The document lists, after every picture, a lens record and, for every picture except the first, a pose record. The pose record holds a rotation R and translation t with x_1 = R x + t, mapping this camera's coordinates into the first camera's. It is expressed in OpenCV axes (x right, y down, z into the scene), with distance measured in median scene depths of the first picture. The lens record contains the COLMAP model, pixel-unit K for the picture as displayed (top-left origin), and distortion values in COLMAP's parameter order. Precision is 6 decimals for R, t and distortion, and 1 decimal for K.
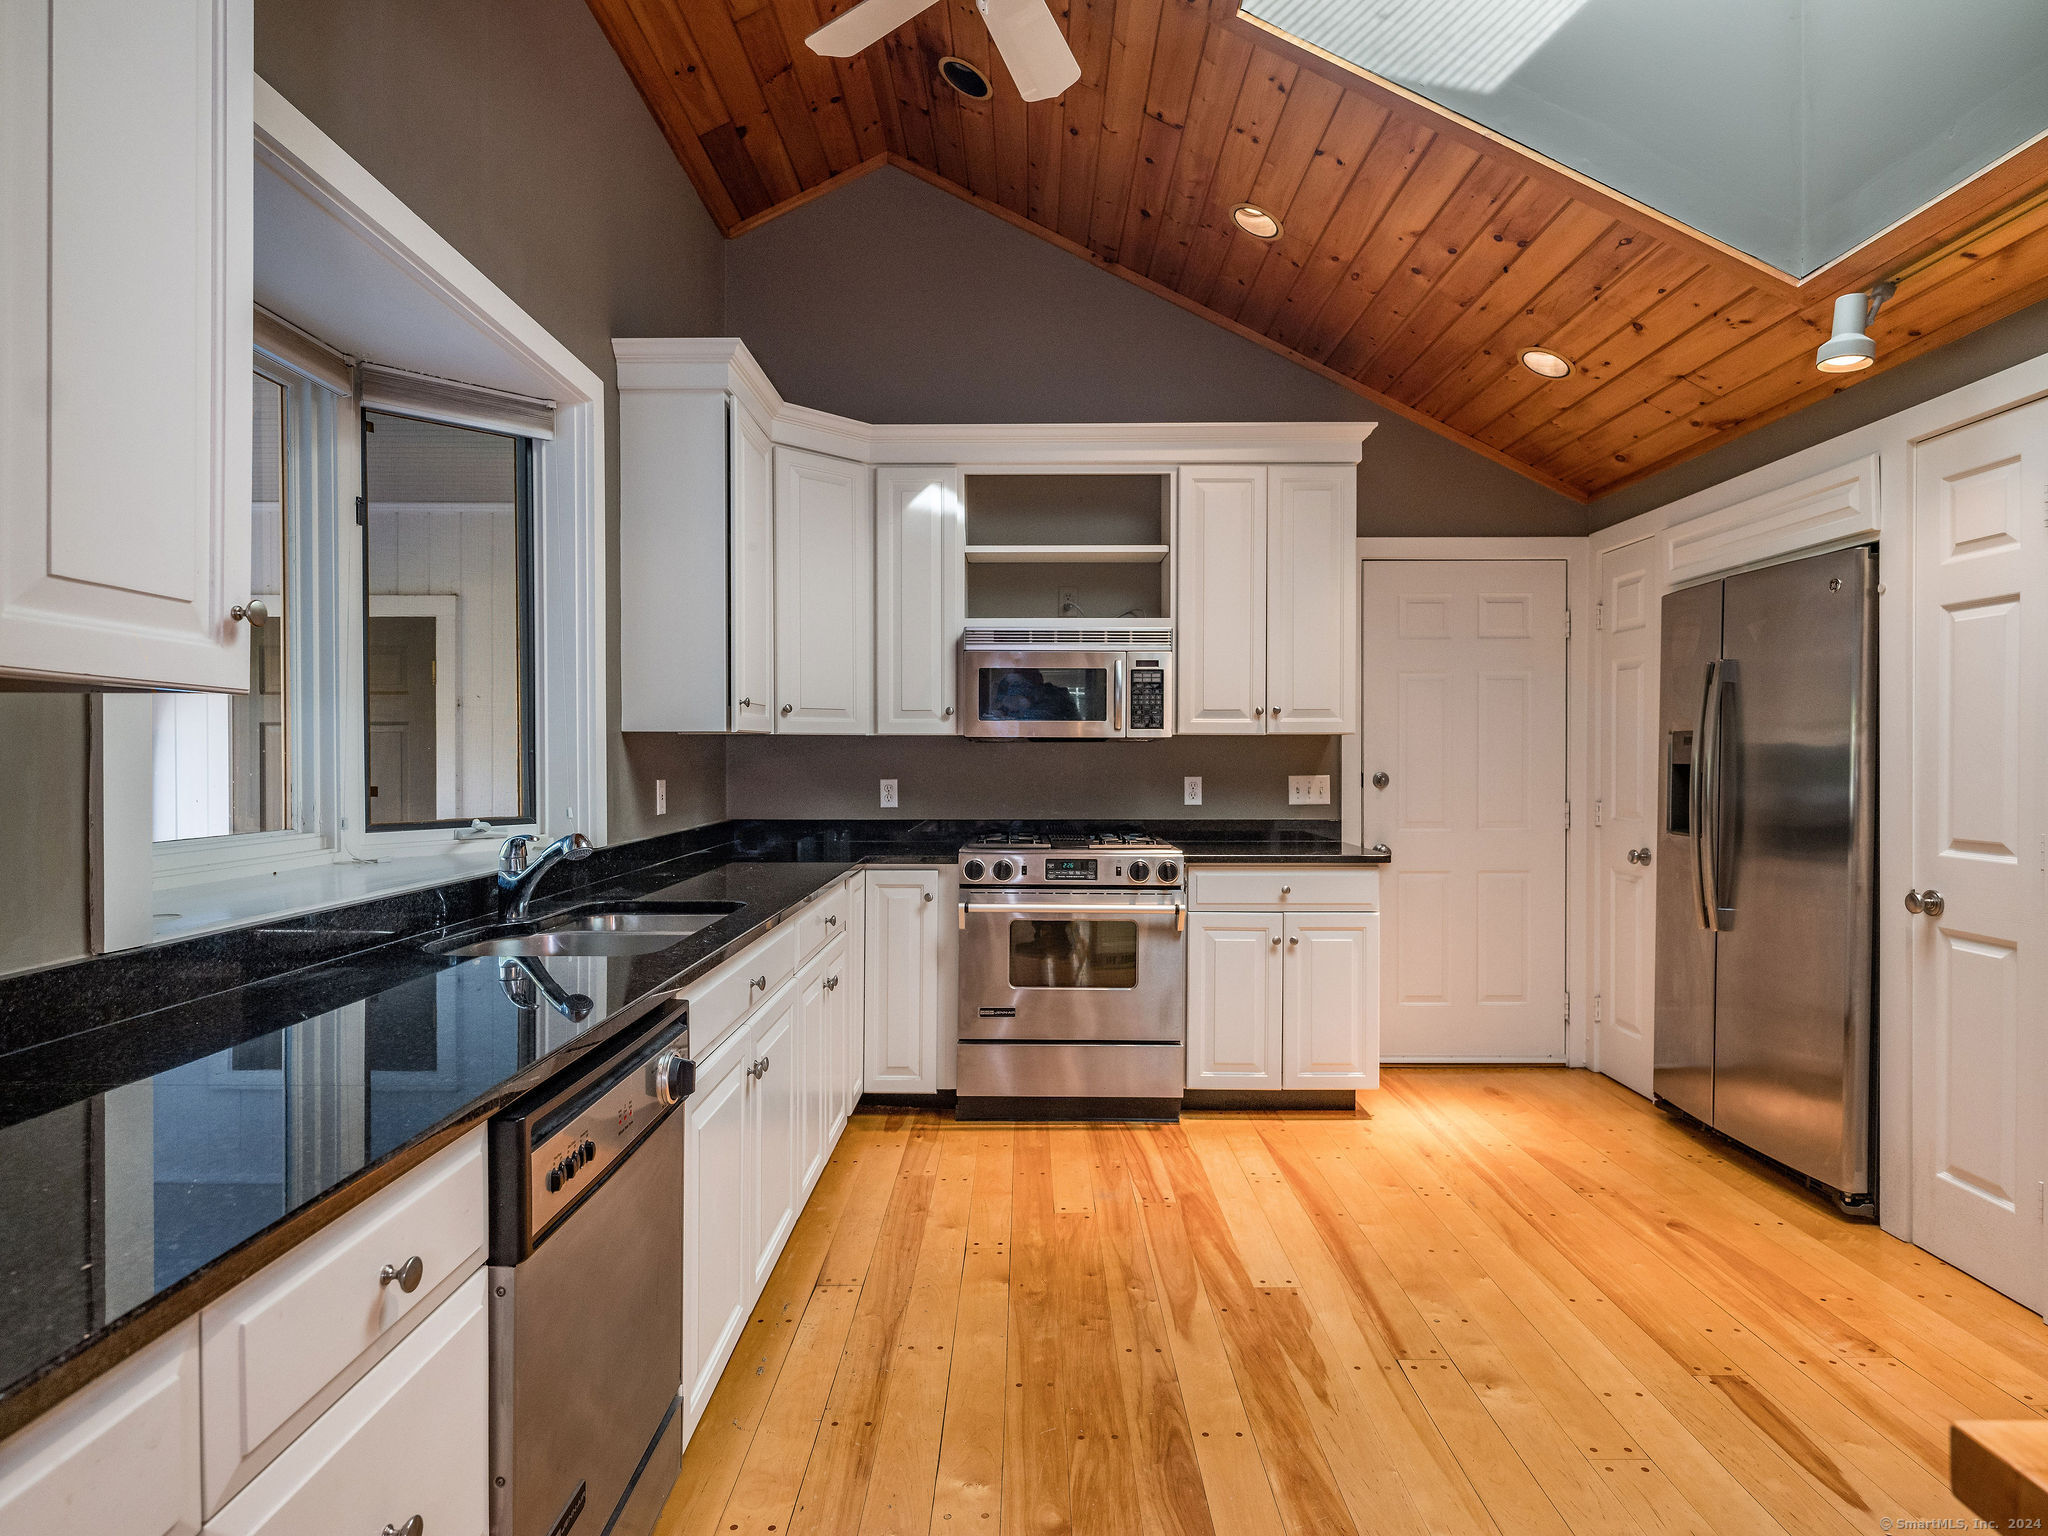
lens RADIAL K [[1097.7, 0, 1021.1], [0, 1097.7, 767.0], [0, 0, 1]] dist [-0.001697, -0.001146]
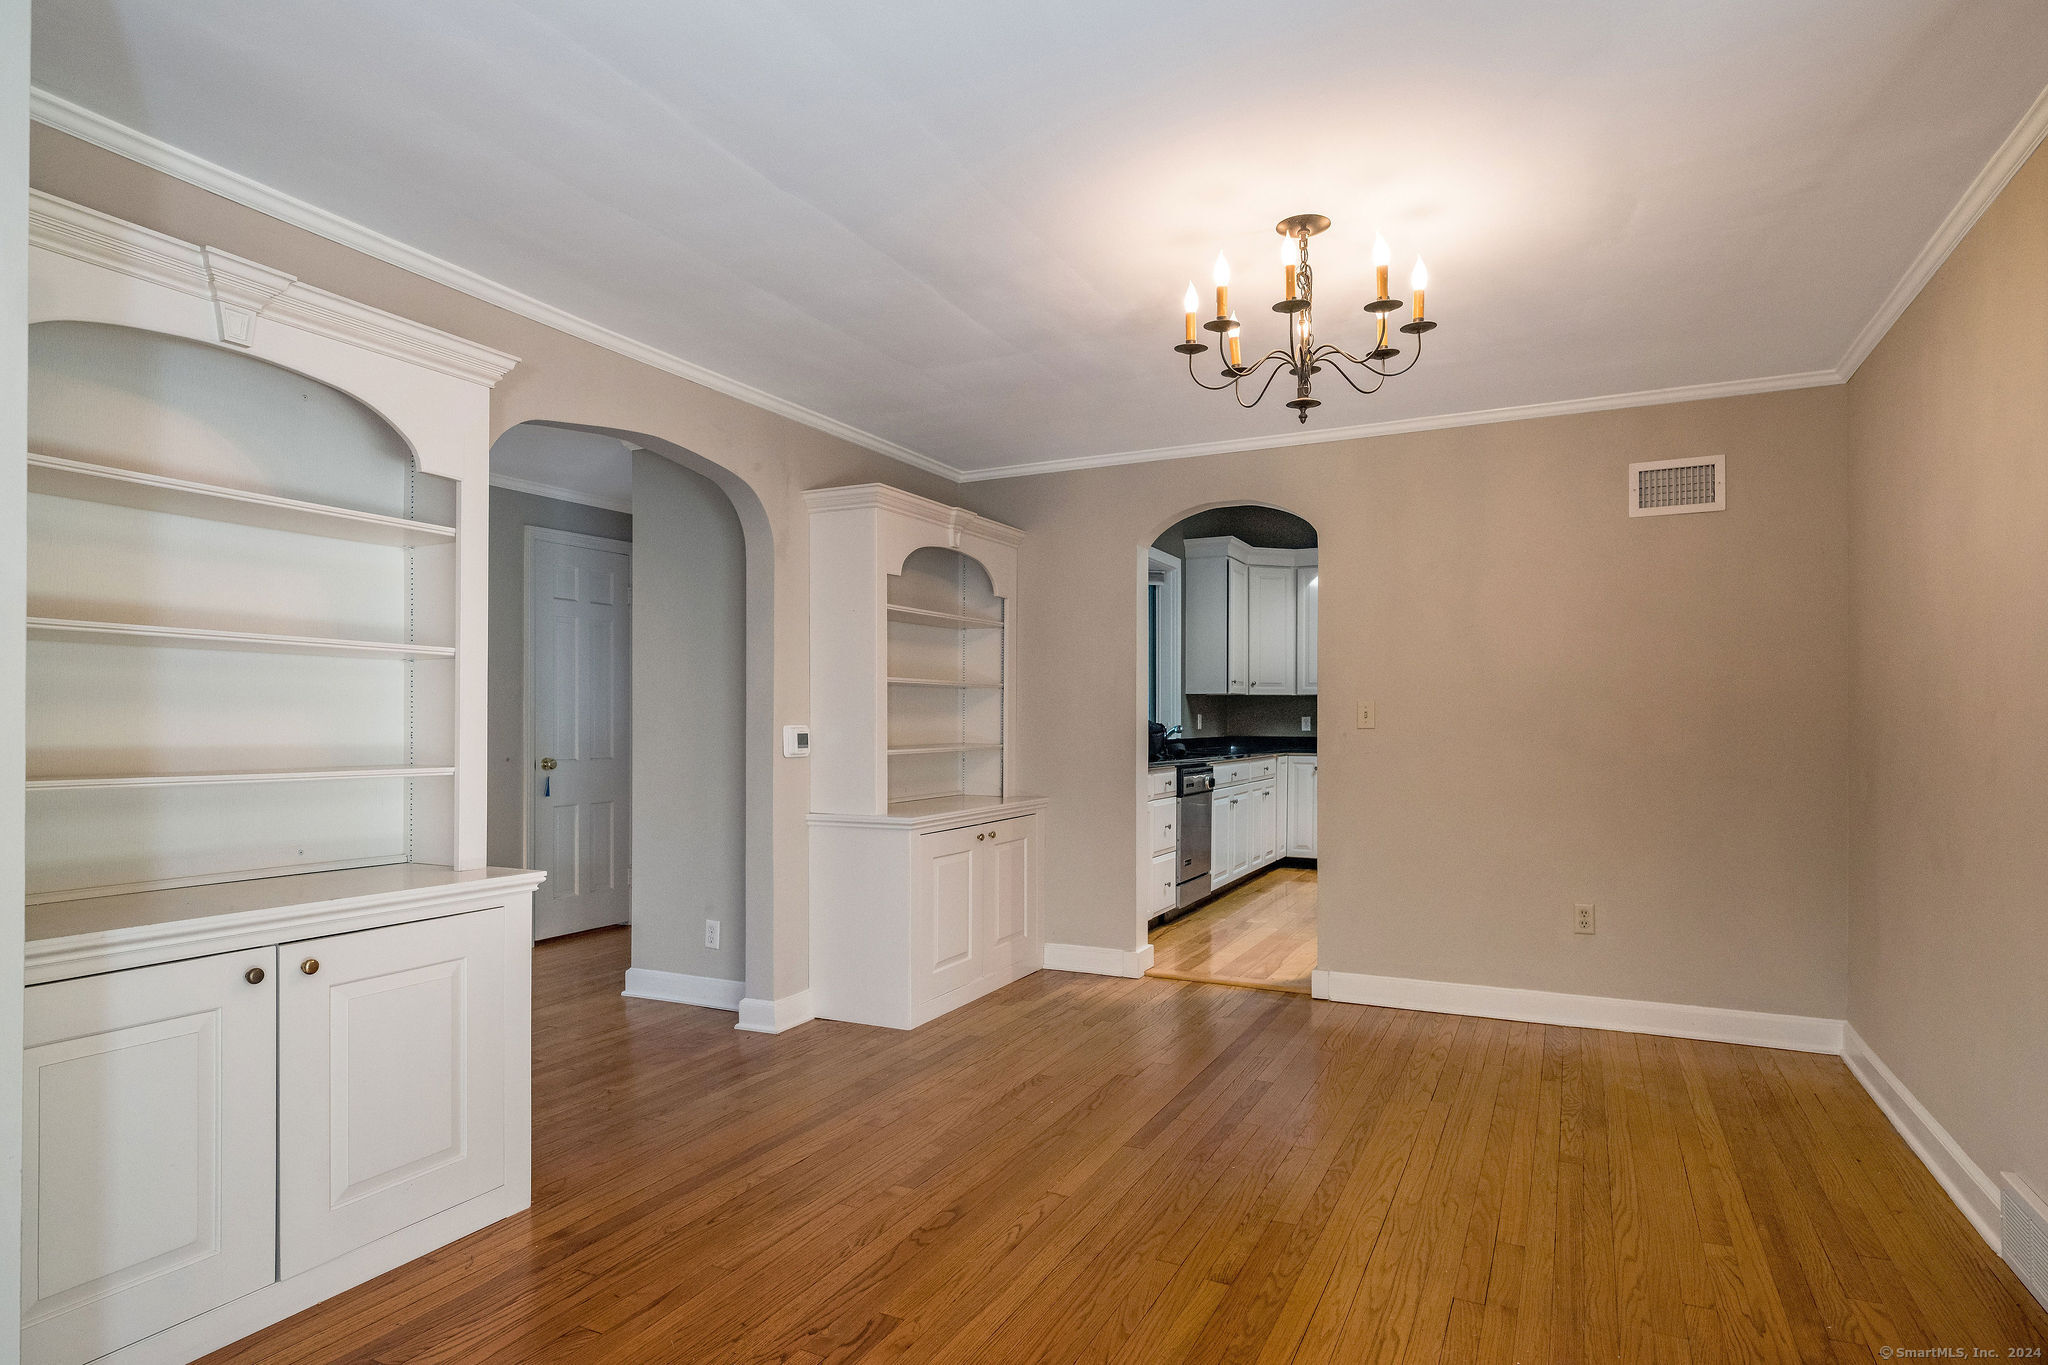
lens RADIAL K [[1122.4, 0, 1040.5], [0, 1122.4, 715.7], [0, 0, 1]] dist [0.016088, -0.005186]
pose [[0.906610, 0.002692, -0.421962, 0.402370], [-0.008932, 0.999878, -0.012812, 0.051174], [0.421876, 0.015385, 0.906523, -1.408758]]
